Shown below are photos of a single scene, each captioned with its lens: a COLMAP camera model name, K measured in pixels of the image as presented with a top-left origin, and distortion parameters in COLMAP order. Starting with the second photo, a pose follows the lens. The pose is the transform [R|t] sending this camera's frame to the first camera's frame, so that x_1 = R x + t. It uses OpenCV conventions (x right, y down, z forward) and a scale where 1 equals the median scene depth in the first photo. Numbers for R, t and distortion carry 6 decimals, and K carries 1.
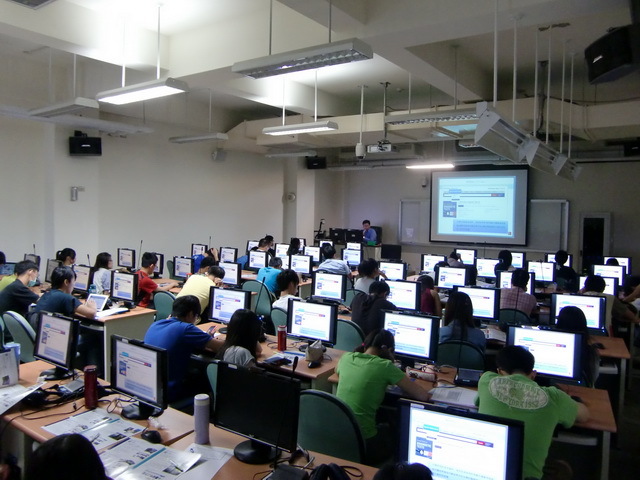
lens RADIAL K [[503.6, 0, 320.0], [0, 503.6, 240.0], [0, 0, 1]] dist [-0.094453, 0.075288]
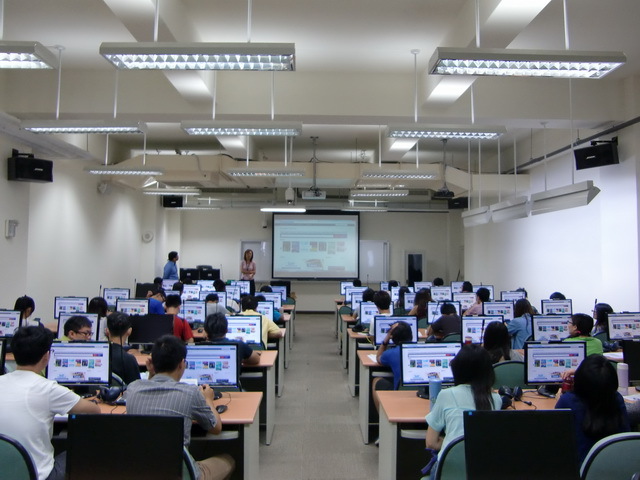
lens RADIAL K [[503.6, 0, 320.0], [0, 503.6, 240.0], [0, 0, 1]] dist [-0.094453, 0.075288]
pose [[0.812155, 0.006602, 0.583405, -0.525079], [0.039778, 0.996983, -0.066657, -0.004477], [-0.582084, 0.077343, 0.809442, 0.084498]]
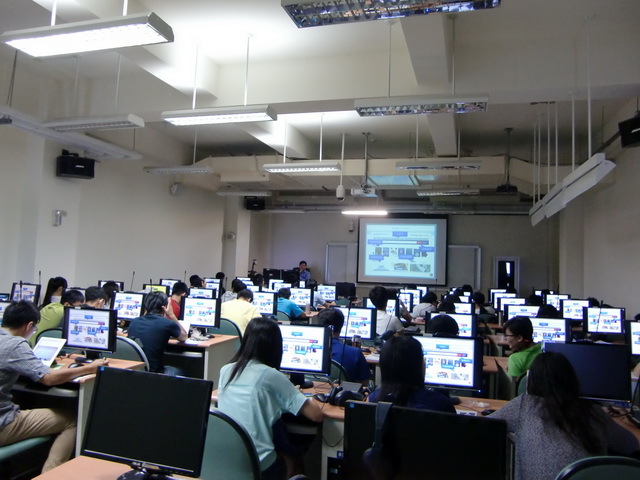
lens RADIAL K [[501.1, 0, 320.0], [0, 501.1, 240.0], [0, 0, 1]] dist [-0.095661, 0.071122]
pose [[0.949273, 0.034398, 0.312566, -0.305522], [-0.002843, 0.994897, -0.100854, 0.032873], [-0.314440, 0.094850, 0.944527, 0.009657]]
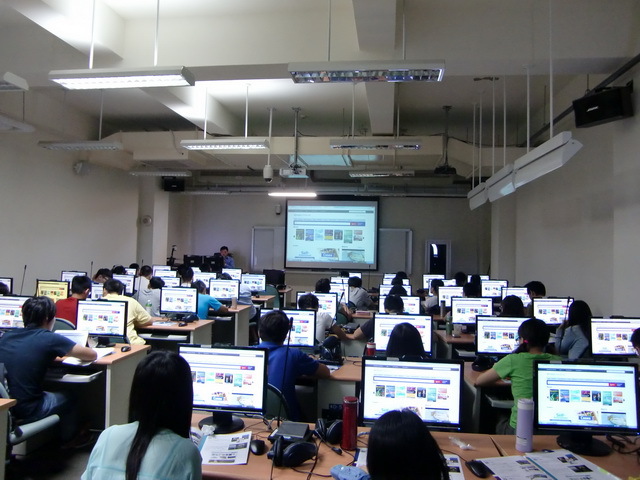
lens RADIAL K [[501.1, 0, 320.0], [0, 501.1, 240.0], [0, 0, 1]] dist [-0.095661, 0.071122]
pose [[0.891794, 0.013655, 0.452235, -0.280762], [0.015897, 0.997982, -0.061481, 0.015412], [-0.452162, 0.062018, 0.889777, 0.094781]]
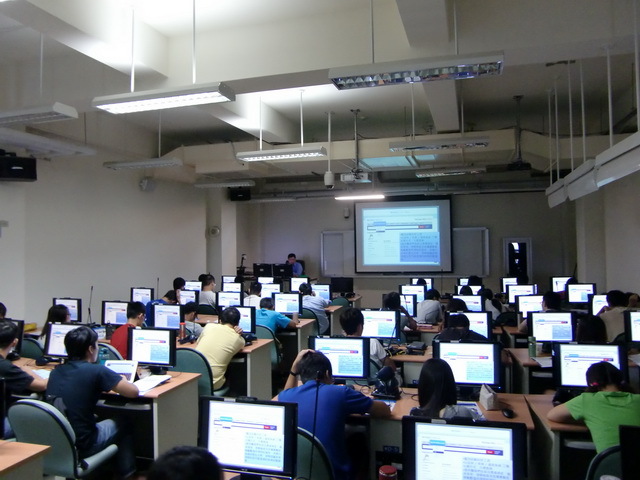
lens RADIAL K [[503.6, 0, 320.0], [0, 503.6, 240.0], [0, 0, 1]] dist [-0.094453, 0.075288]
pose [[0.950562, -0.026811, 0.309375, -0.242681], [0.048073, 0.996961, -0.061307, -0.006741], [-0.306791, 0.073149, 0.948962, 0.115984]]
